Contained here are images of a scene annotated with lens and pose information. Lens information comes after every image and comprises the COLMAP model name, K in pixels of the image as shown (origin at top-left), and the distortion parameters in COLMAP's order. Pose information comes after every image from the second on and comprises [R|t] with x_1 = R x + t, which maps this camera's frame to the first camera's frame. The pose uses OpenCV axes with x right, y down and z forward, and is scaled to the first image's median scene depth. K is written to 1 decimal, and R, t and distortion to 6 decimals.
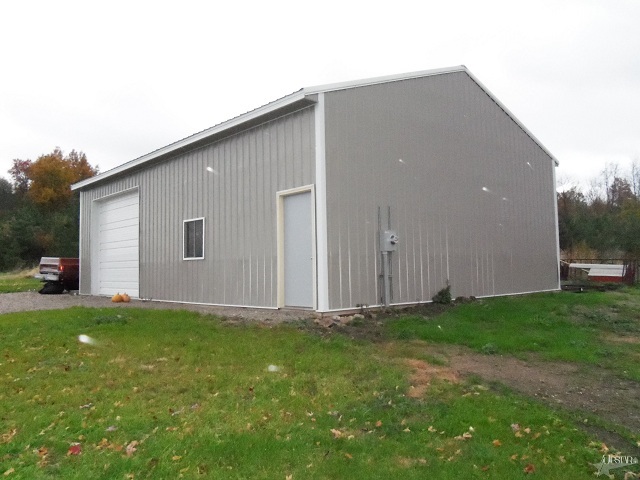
lens RADIAL K [[537.0, 0, 320.3], [0, 537.0, 240.2], [0, 0, 1]] dist [-0.042283, -0.002128]
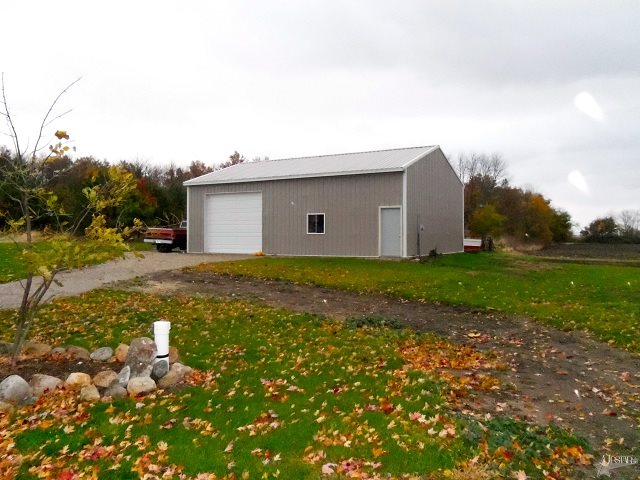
lens RADIAL K [[537.0, 0, 319.9], [0, 537.0, 240.1], [0, 0, 1]] dist [-0.042283, -0.002128]
pose [[0.950078, 0.016165, 0.311593, -1.033618], [-0.035288, 0.997817, 0.055830, -0.065931], [-0.310010, -0.064038, 0.948574, -1.106850]]
